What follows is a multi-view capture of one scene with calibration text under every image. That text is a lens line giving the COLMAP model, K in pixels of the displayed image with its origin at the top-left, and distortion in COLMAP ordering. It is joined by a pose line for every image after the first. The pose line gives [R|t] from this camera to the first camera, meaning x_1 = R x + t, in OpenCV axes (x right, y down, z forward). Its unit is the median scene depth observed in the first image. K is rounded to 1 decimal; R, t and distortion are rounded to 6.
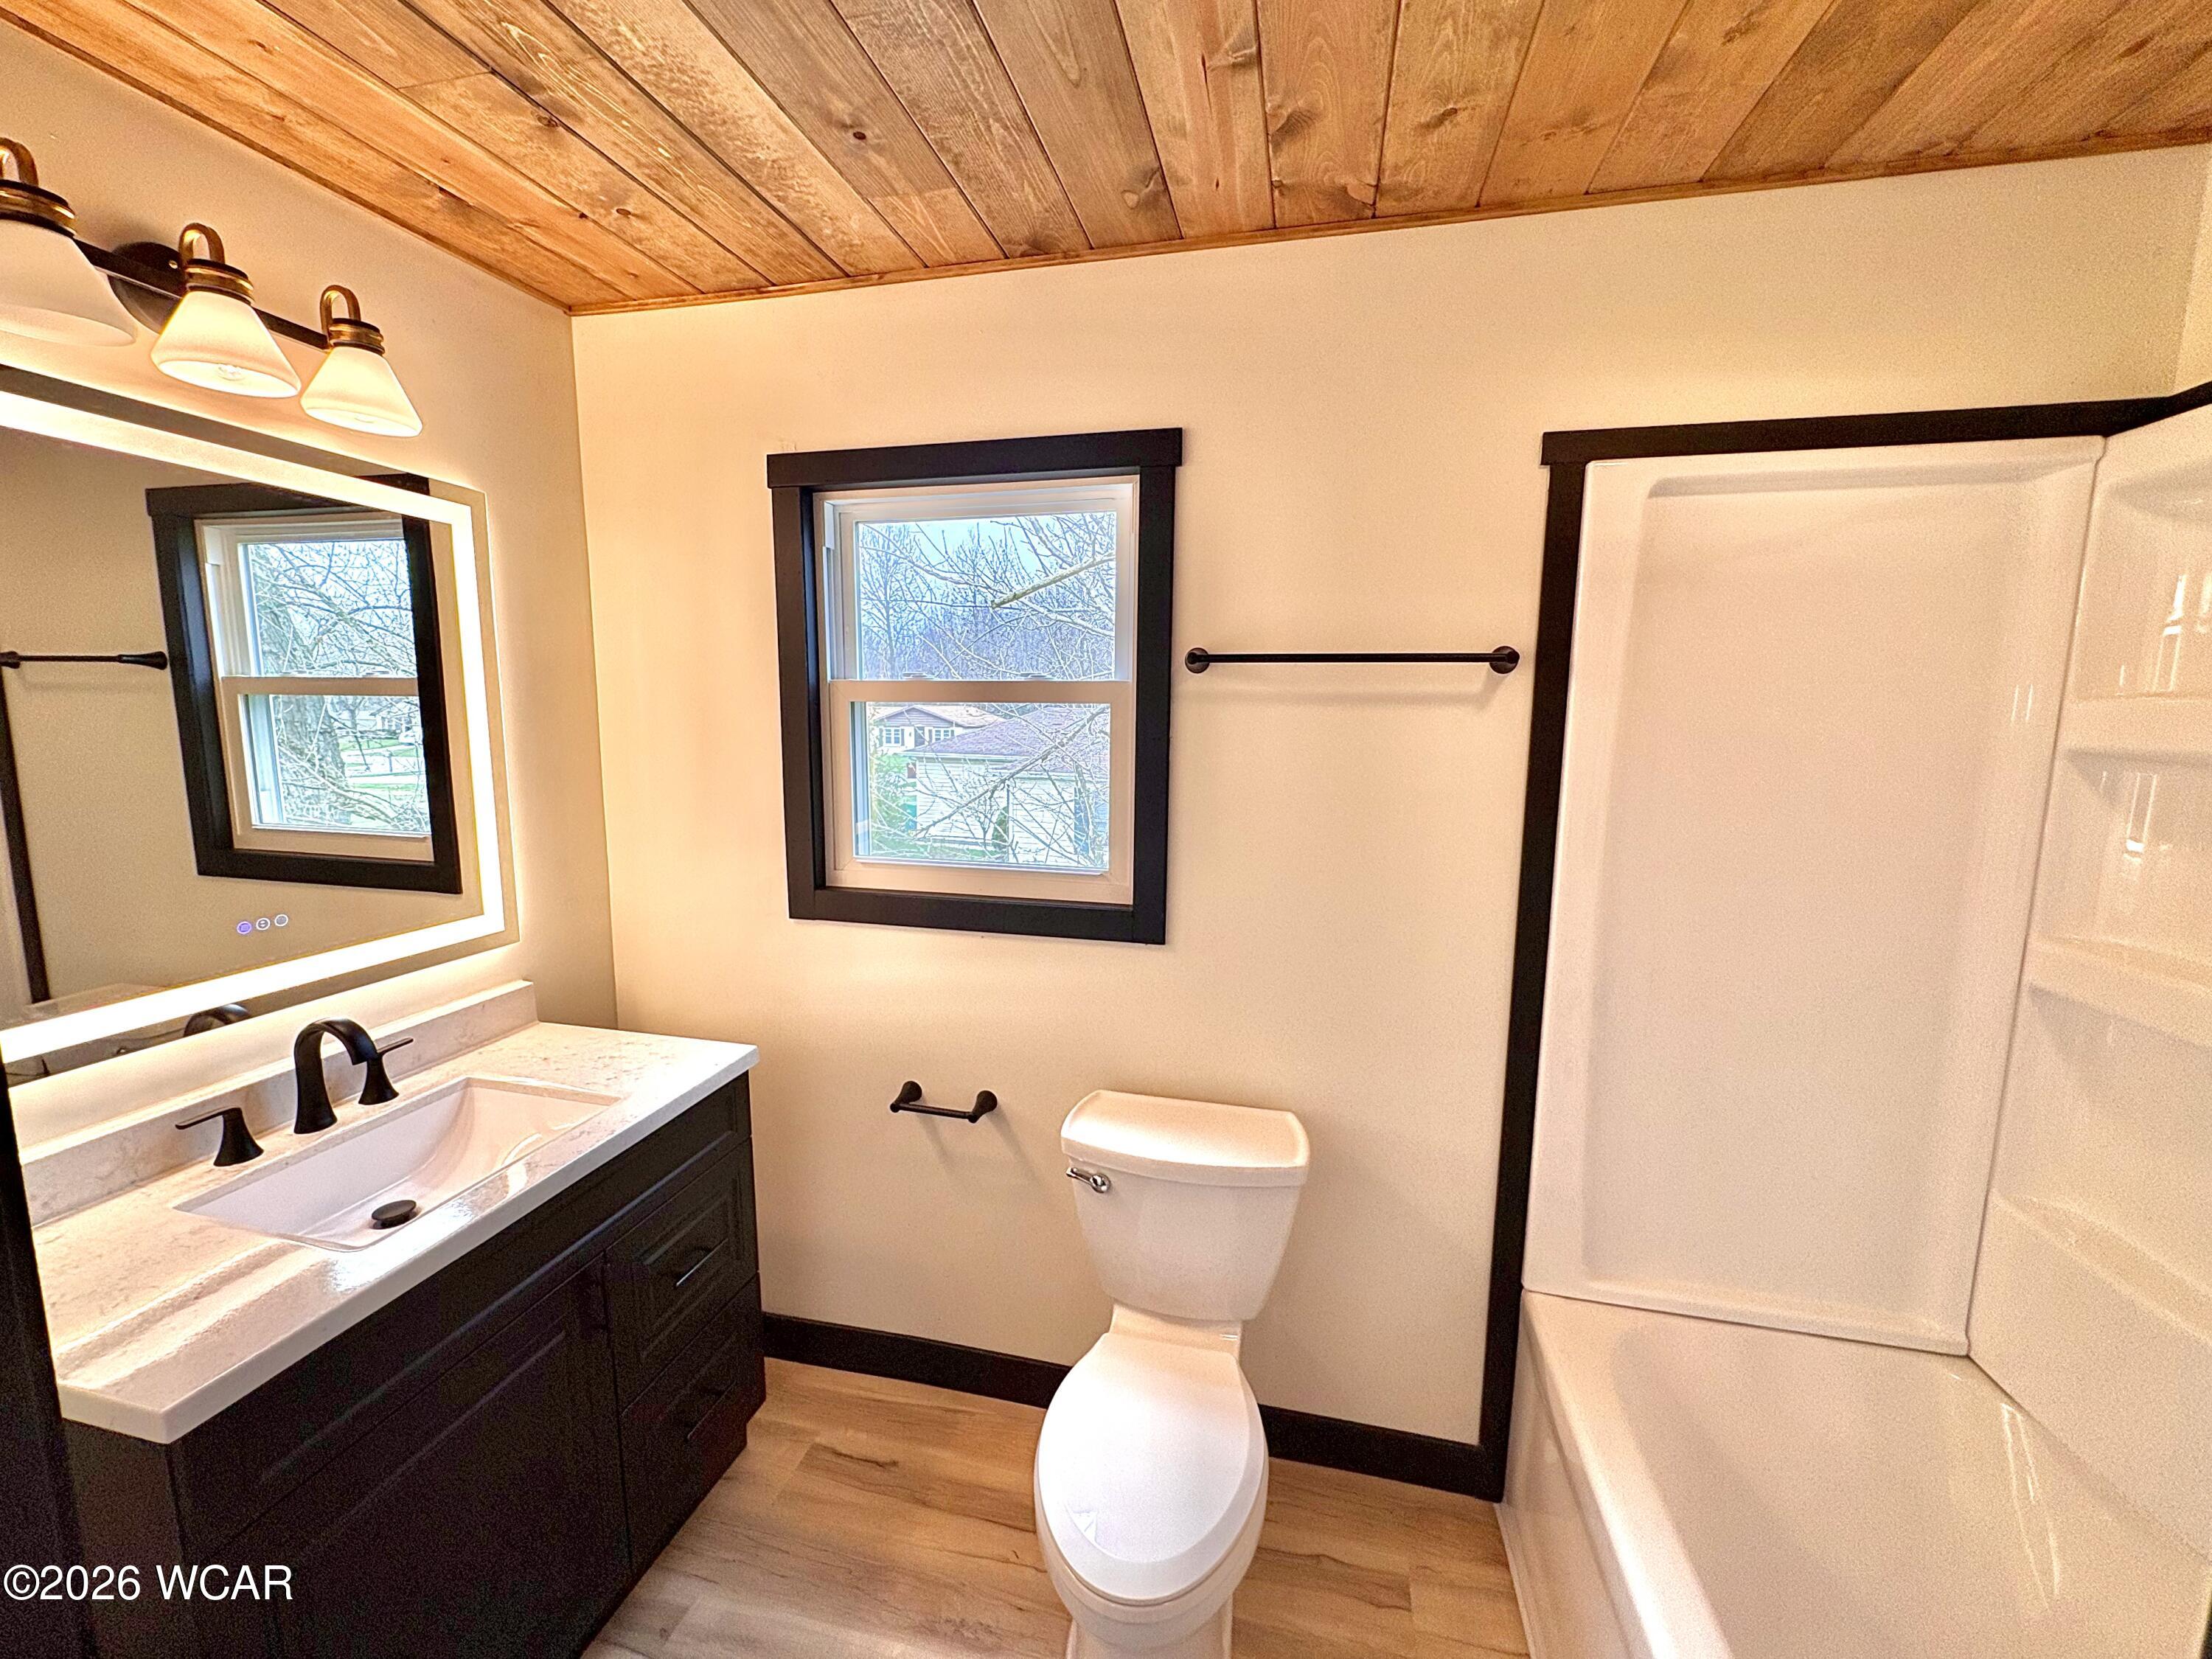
lens RADIAL K [[879.5, 0, 1108.4], [0, 879.5, 815.6], [0, 0, 1]] dist [0.000581, -0.000338]
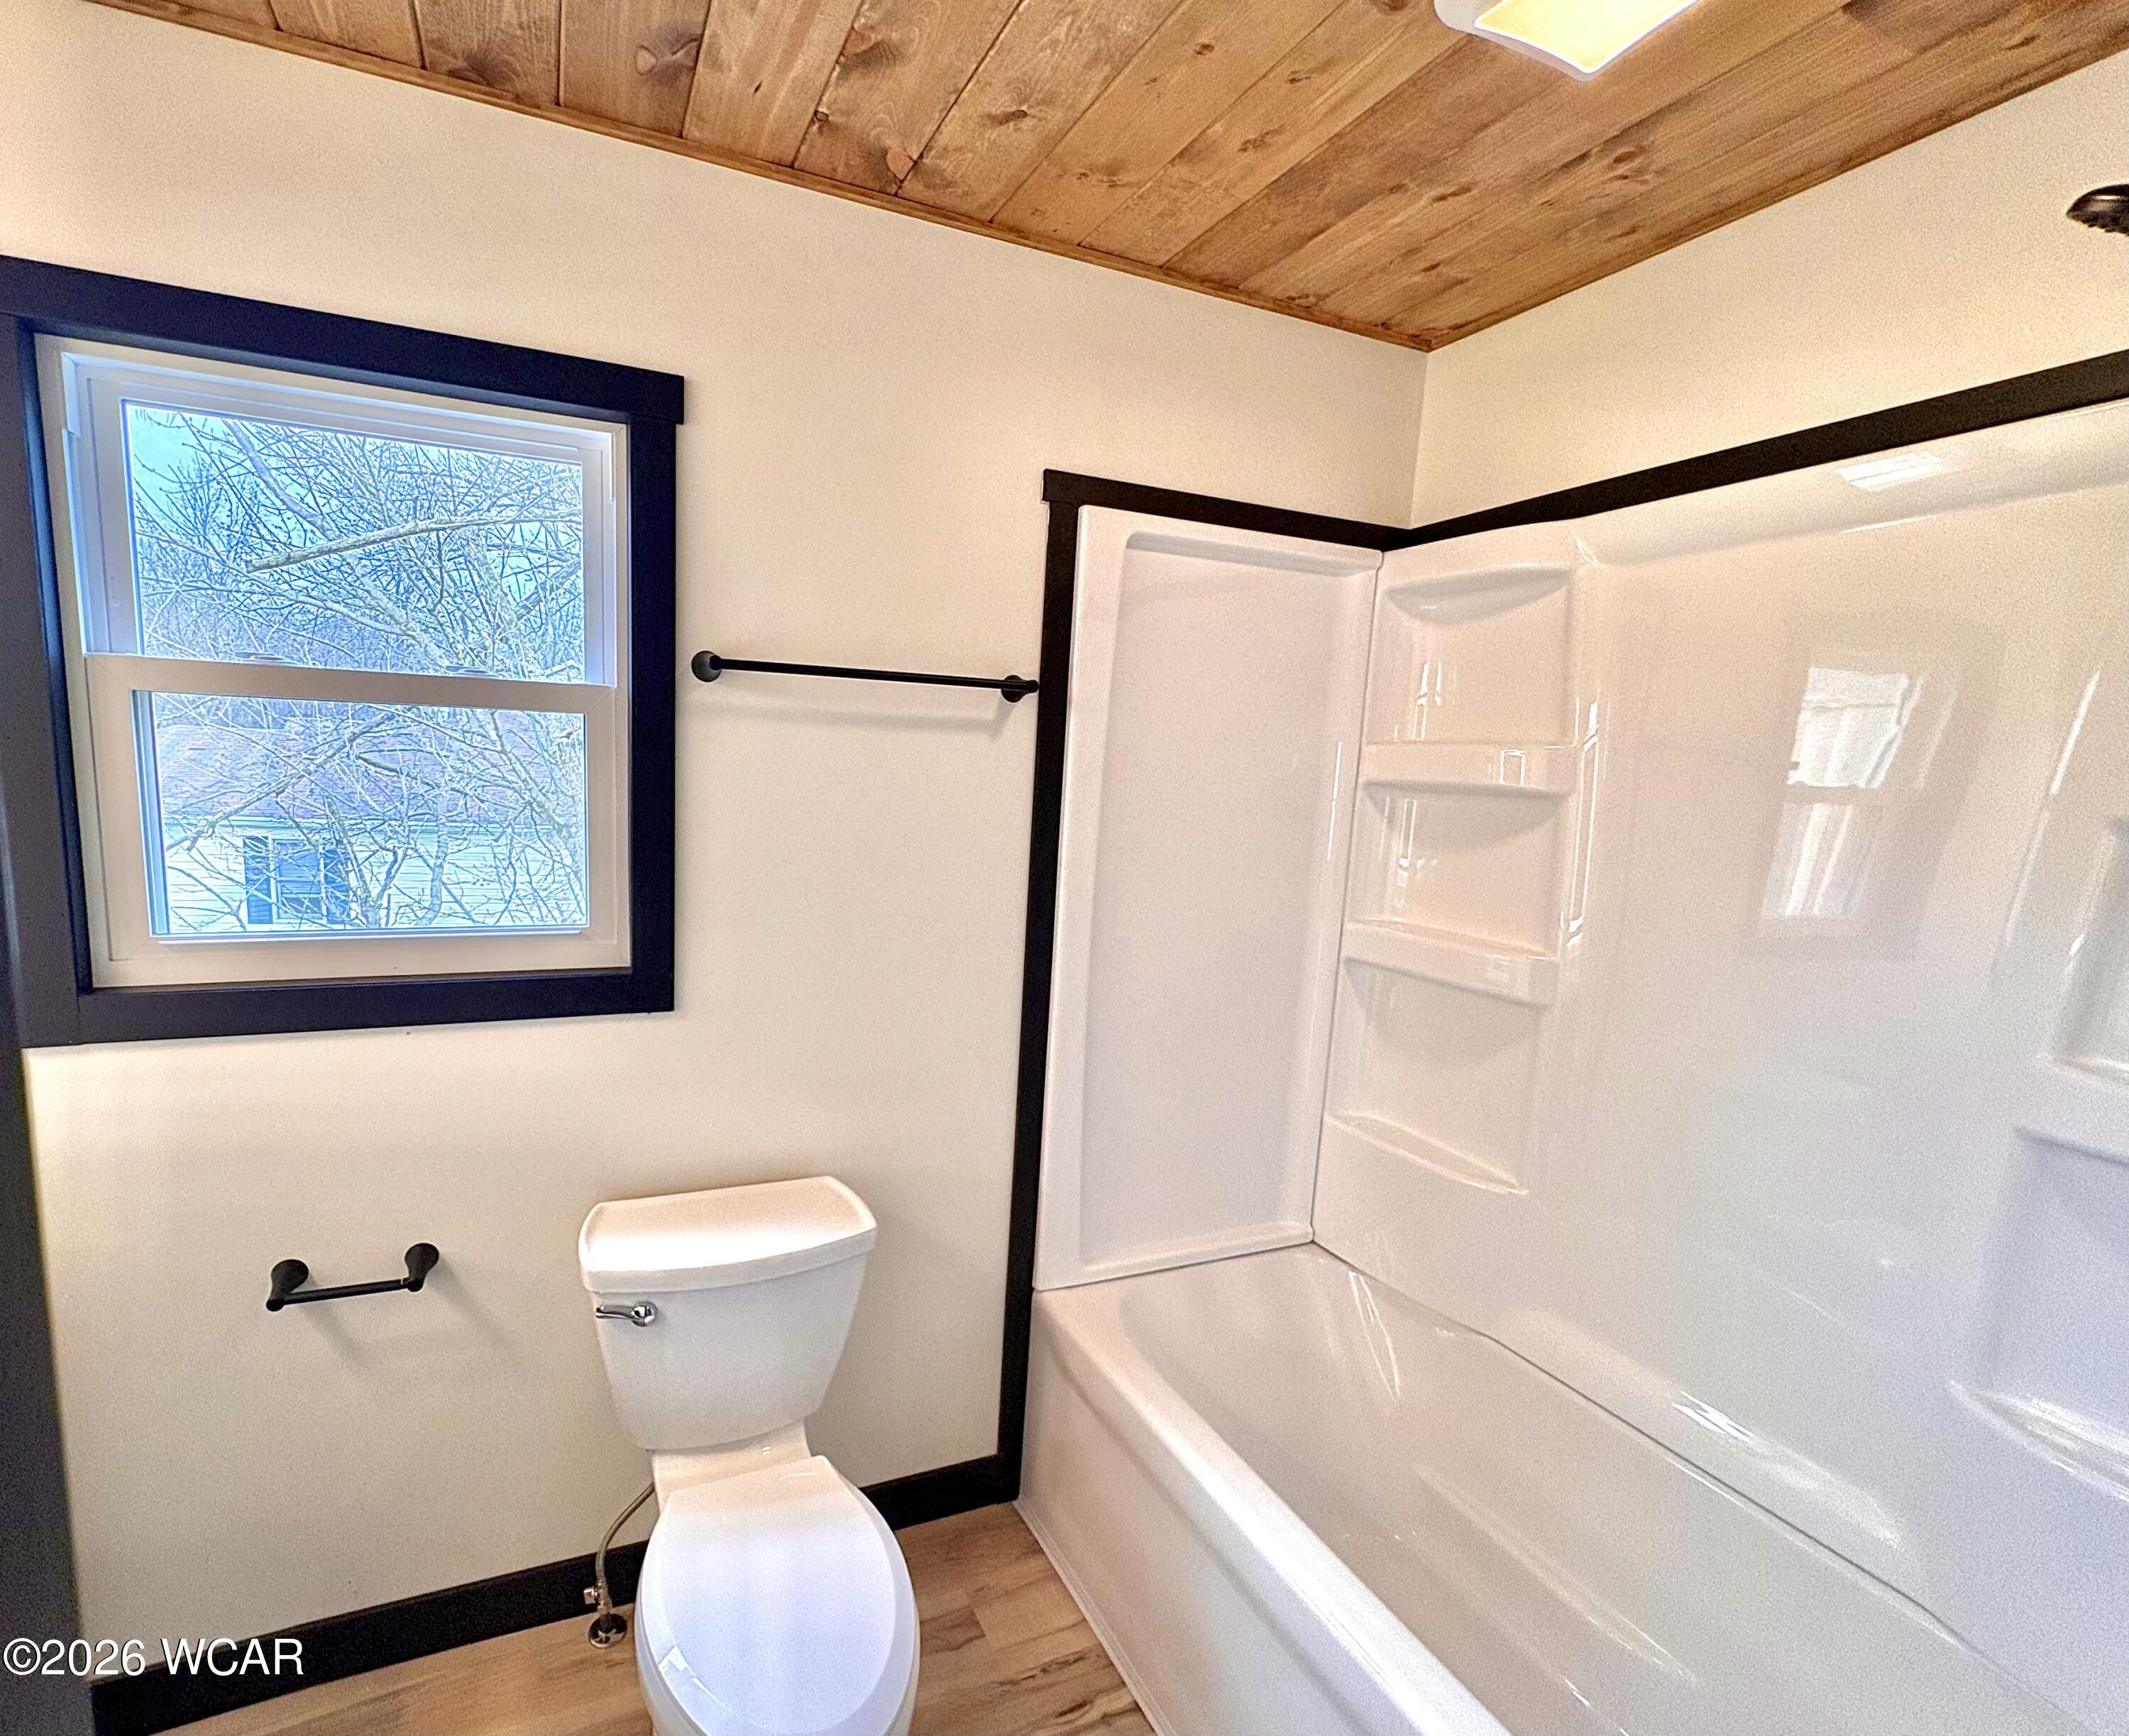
lens RADIAL K [[940.7, 0, 1063.8], [0, 940.7, 880.4], [0, 0, 1]] dist [-0.001283, 0.001249]
pose [[0.823525, -0.052976, 0.564801, -0.142330], [0.035940, 0.998502, 0.041251, 0.001687], [-0.566140, -0.013672, 0.824196, 0.075954]]
